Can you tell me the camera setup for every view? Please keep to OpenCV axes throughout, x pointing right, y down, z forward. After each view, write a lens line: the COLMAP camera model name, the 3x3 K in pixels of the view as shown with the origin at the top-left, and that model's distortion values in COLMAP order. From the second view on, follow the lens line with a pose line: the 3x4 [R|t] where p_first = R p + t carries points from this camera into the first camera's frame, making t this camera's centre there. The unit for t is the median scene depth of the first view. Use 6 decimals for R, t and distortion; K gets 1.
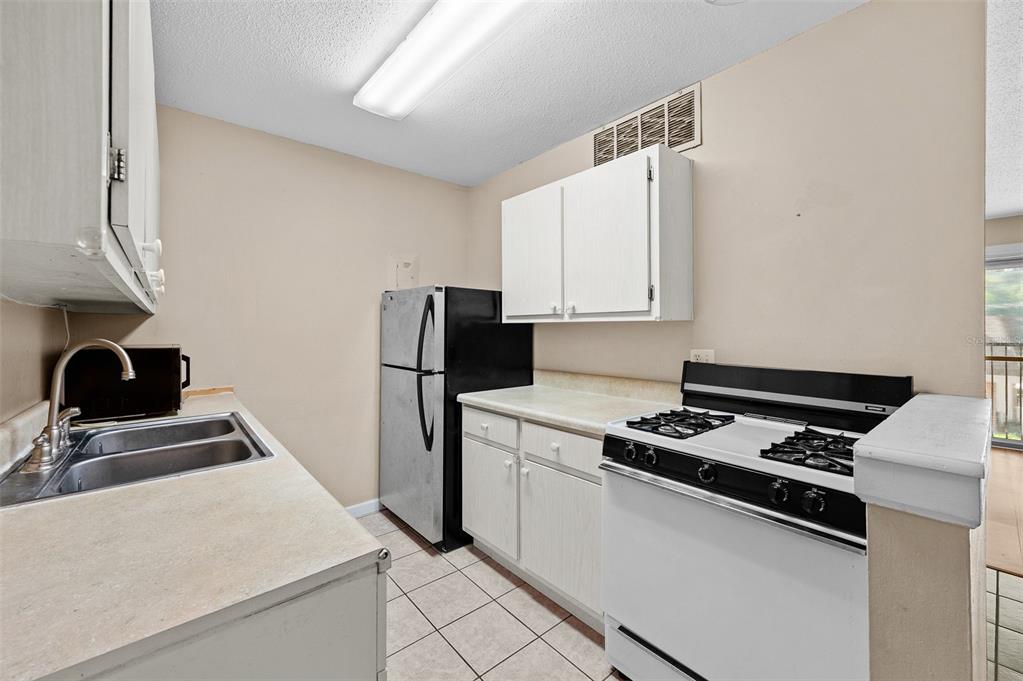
lens RADIAL K [[417.3, 0, 509.7], [0, 417.3, 324.3], [0, 0, 1]] dist [-0.000348, 0.000122]
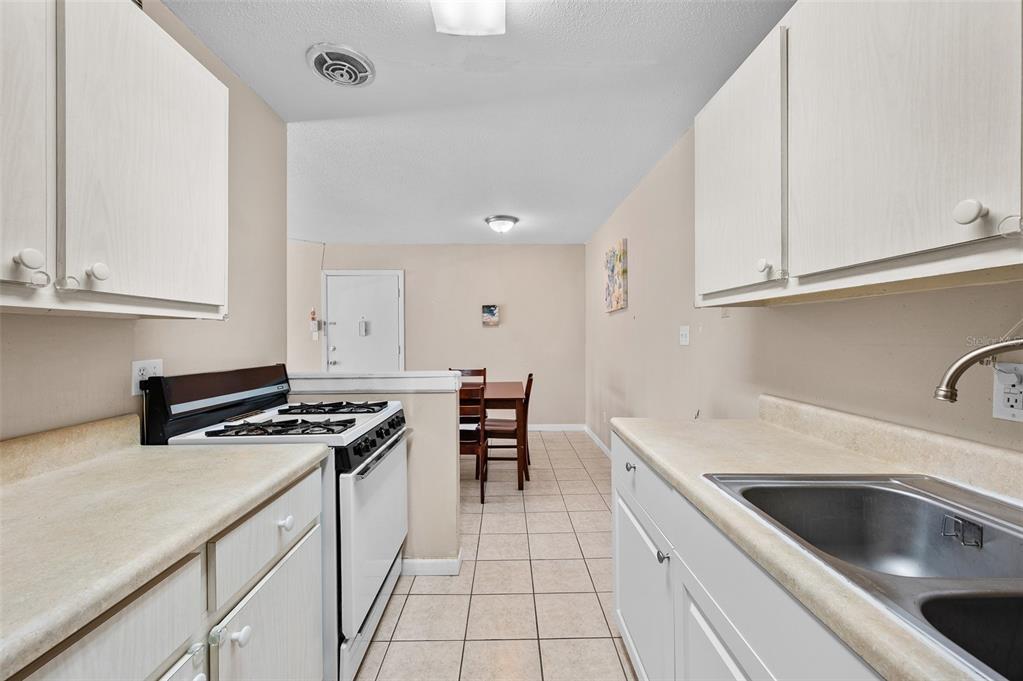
lens RADIAL K [[411.7, 0, 511.5], [0, 411.7, 340.5], [0, 0, 1]] dist [-0.001210, -0.000608]
pose [[-0.776980, -0.002712, 0.629519, -0.430929], [-0.005333, 0.999983, -0.002274, 0.022184], [-0.629502, -0.005124, -0.776982, 1.040453]]
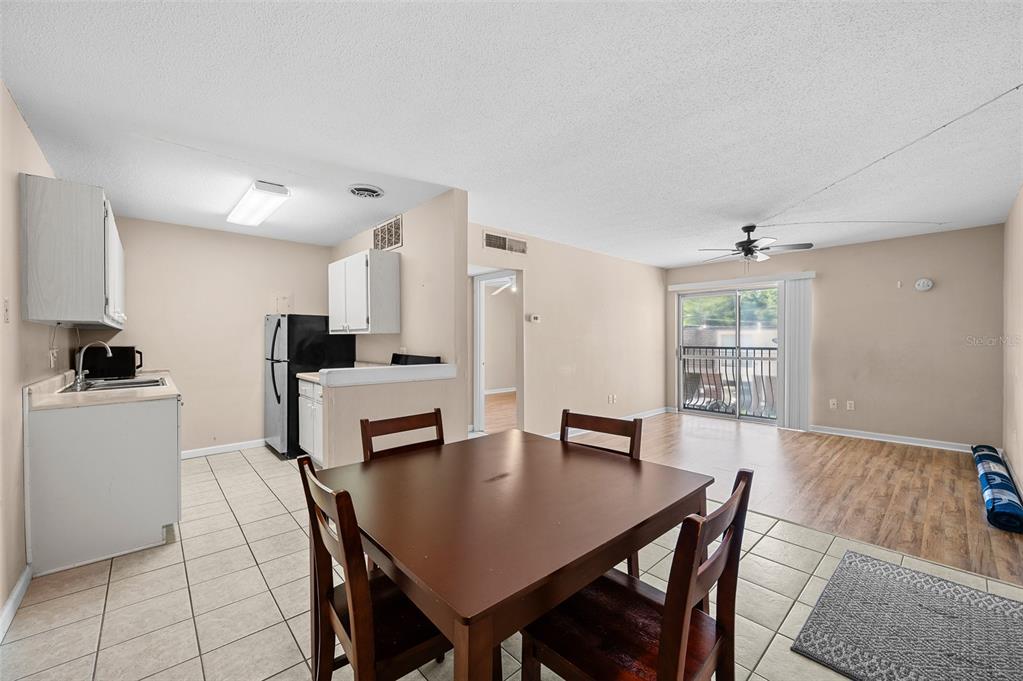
lens RADIAL K [[411.7, 0, 511.5], [0, 411.7, 340.5], [0, 0, 1]] dist [-0.001210, -0.000608]
pose [[0.999299, -0.000400, 0.037426, 0.799665], [-0.000300, 0.999825, 0.018698, -0.010170], [-0.037427, -0.018696, 0.999124, -0.884783]]
